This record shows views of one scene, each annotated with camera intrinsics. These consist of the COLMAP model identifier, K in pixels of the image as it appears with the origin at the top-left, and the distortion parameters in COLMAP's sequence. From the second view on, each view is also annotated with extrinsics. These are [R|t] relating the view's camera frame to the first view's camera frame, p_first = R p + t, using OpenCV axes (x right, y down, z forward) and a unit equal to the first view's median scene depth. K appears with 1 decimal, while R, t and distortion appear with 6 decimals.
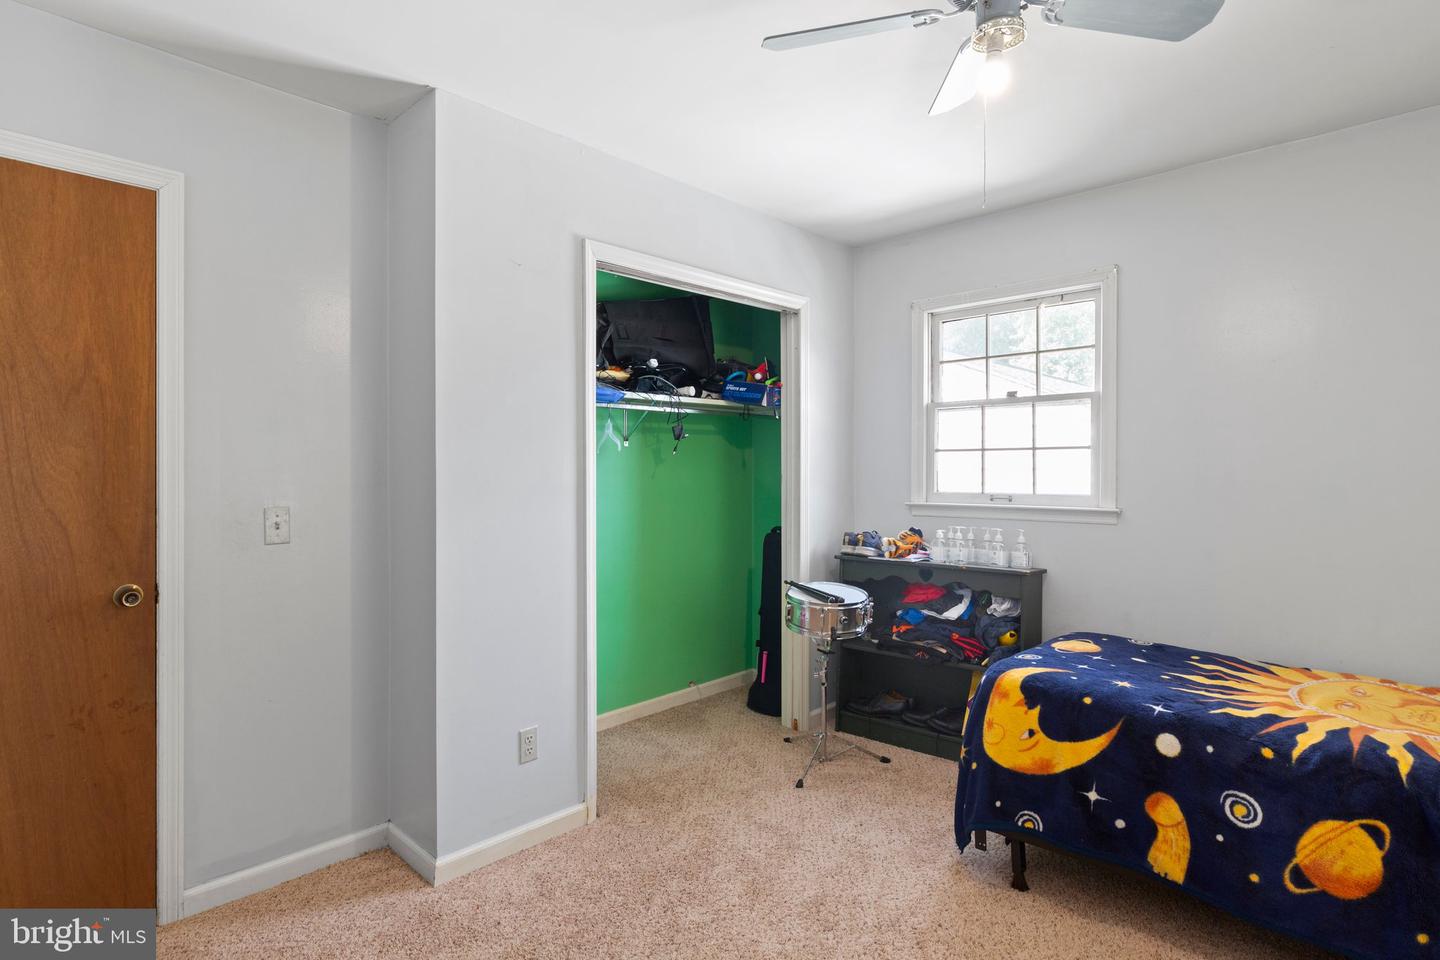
lens RADIAL K [[726.5, 0, 720.0], [0, 726.5, 480.0], [0, 0, 1]] dist [-0.001066, -0.000572]
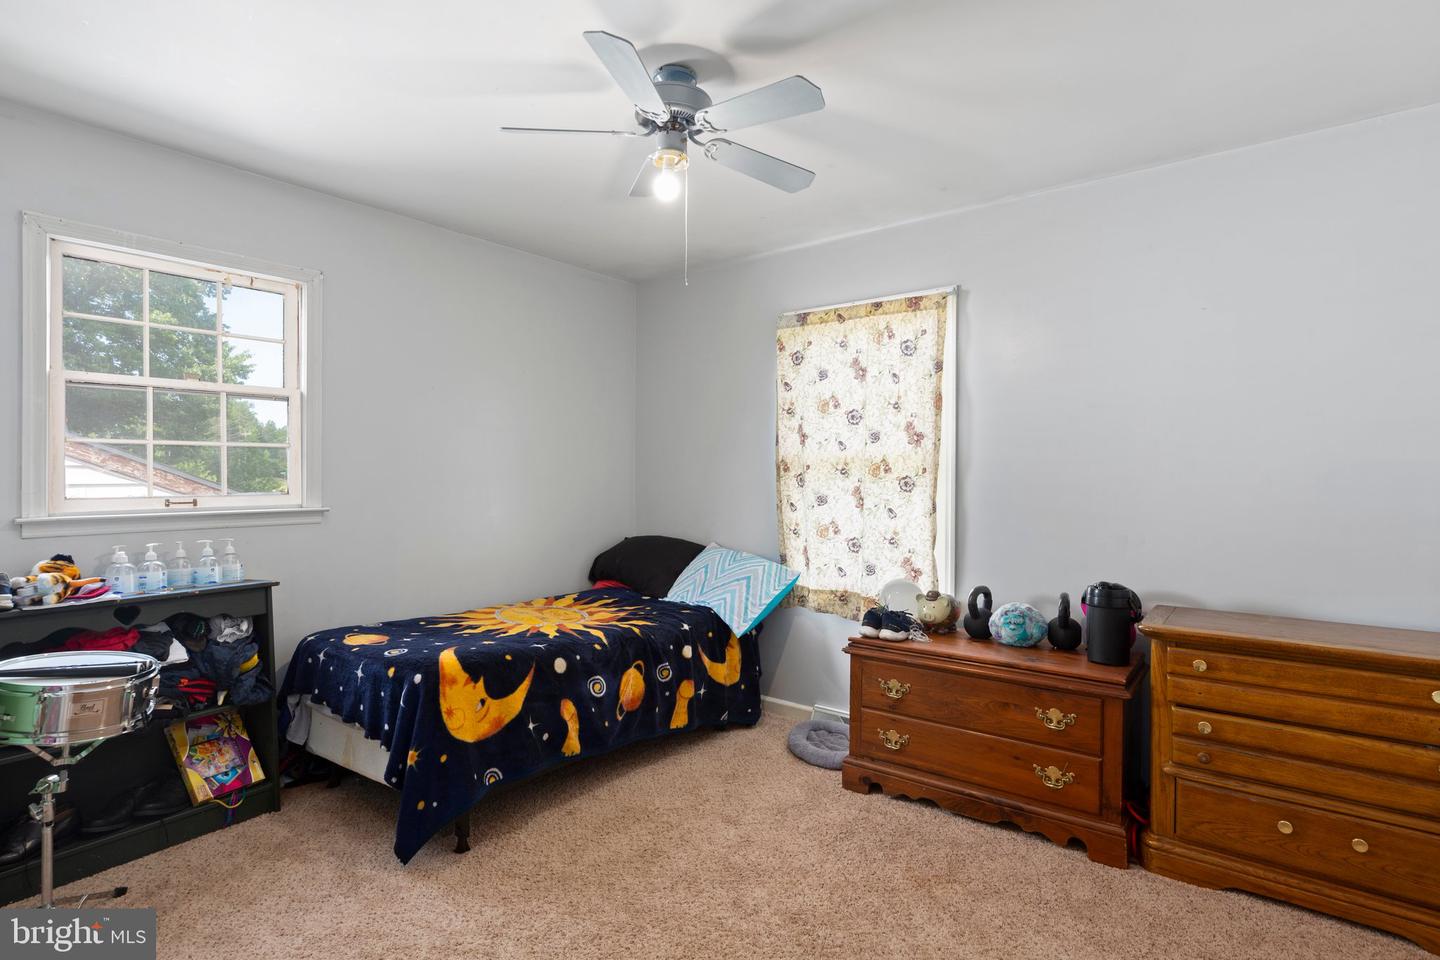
lens RADIAL K [[729.2, 0, 720.0], [0, 729.2, 480.0], [0, 0, 1]] dist [-0.024330, -0.000030]
pose [[-0.100824, -0.006043, 0.994886, -0.727967], [0.010359, 0.999921, 0.007124, -0.001920], [-0.994850, 0.011024, -0.100754, 0.739625]]
